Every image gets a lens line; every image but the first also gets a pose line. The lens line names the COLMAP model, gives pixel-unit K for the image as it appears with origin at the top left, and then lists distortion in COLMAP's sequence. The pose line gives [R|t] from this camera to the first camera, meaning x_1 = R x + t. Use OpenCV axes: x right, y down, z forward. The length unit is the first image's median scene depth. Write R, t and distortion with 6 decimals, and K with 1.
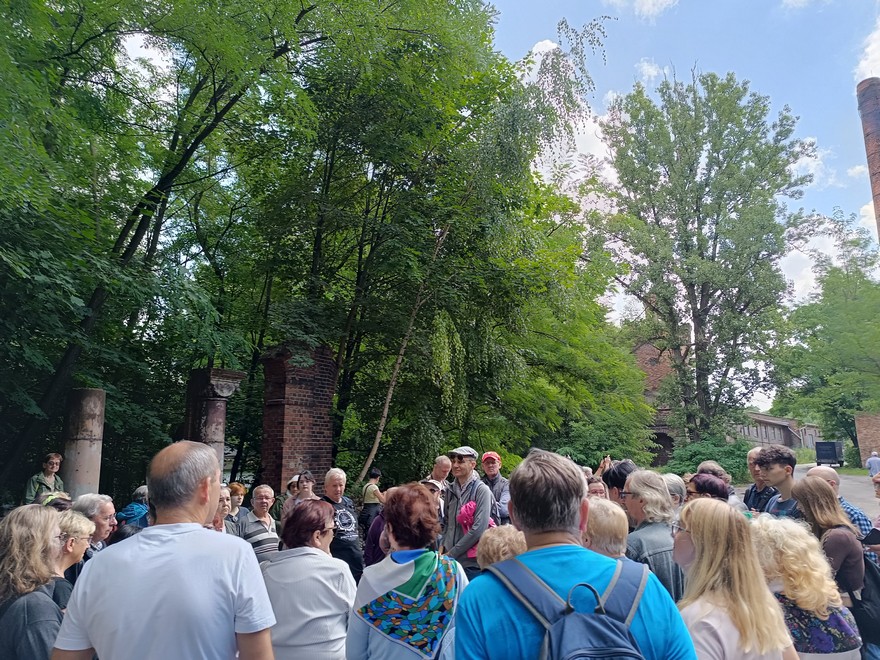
lens RADIAL K [[618.5, 0, 437.0], [0, 618.5, 336.8], [0, 0, 1]] dist [0.063431, -0.060534]
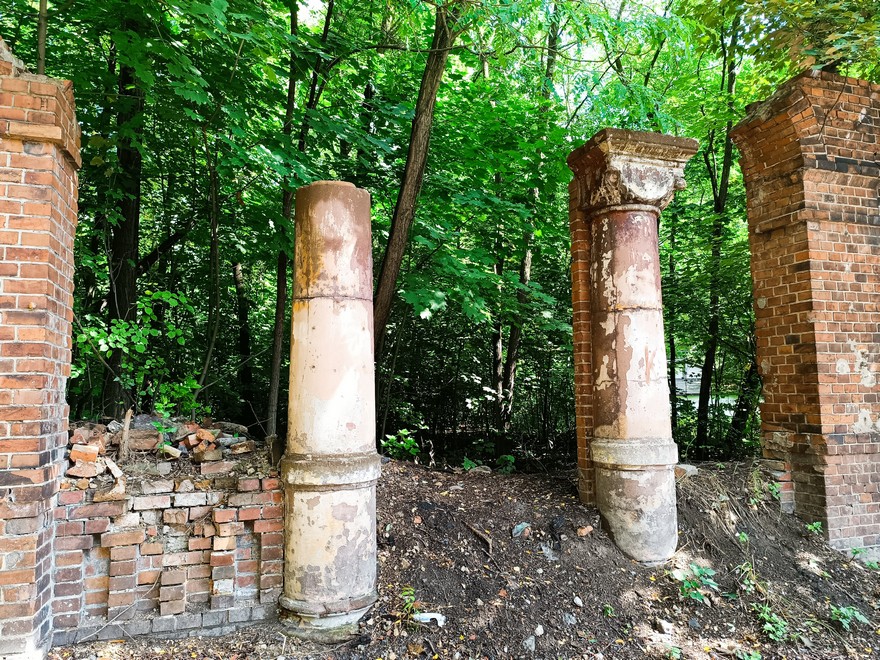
lens RADIAL K [[618.5, 0, 435.9], [0, 618.5, 329.4], [0, 0, 1]] dist [0.063431, -0.060534]
pose [[0.756000, -0.068232, -0.651005, -0.166930], [0.134713, 0.989481, 0.052732, 0.125879], [0.640559, -0.127564, 0.757240, 0.527740]]
